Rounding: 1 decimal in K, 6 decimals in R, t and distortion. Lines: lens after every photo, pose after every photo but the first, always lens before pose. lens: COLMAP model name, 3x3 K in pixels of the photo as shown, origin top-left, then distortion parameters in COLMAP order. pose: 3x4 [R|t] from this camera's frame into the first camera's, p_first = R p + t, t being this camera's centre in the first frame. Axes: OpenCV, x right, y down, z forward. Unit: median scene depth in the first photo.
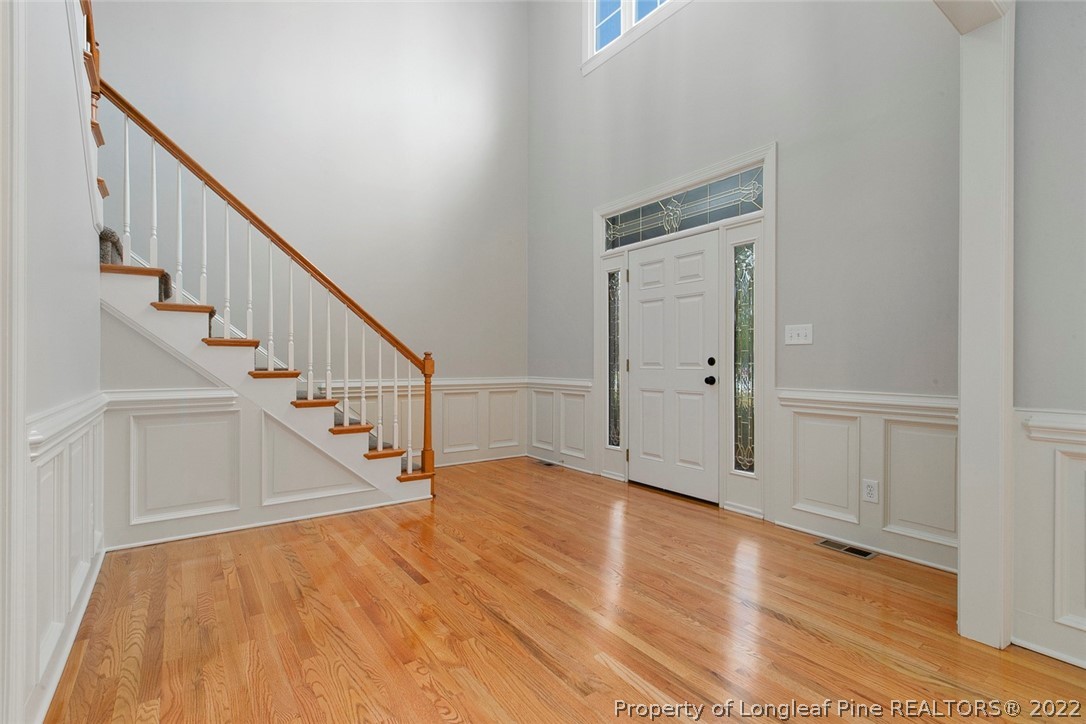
lens RADIAL K [[496.8, 0, 539.9], [0, 496.8, 363.6], [0, 0, 1]] dist [-0.000144, -0.000212]
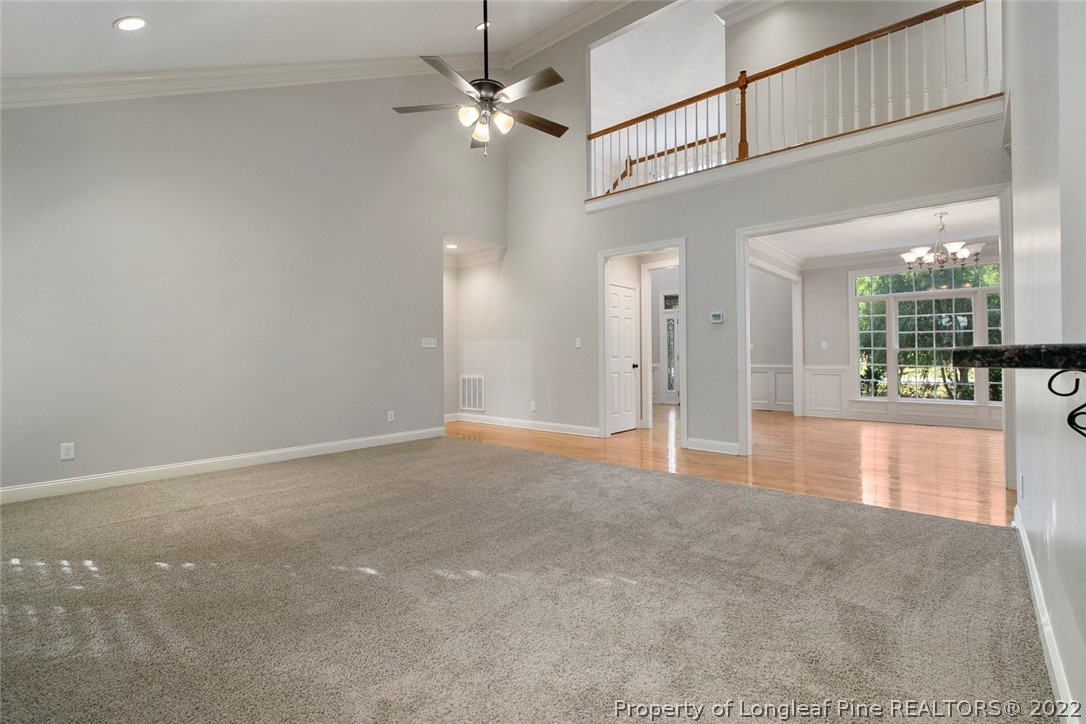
lens RADIAL K [[503.3, 0, 536.1], [0, 503.3, 362.2], [0, 0, 1]] dist [0.001339, 0.000174]
pose [[0.975037, -0.007210, 0.221924, -1.343844], [0.006556, 0.999972, 0.003687, 0.014099], [-0.221944, -0.002140, 0.975057, -1.618137]]
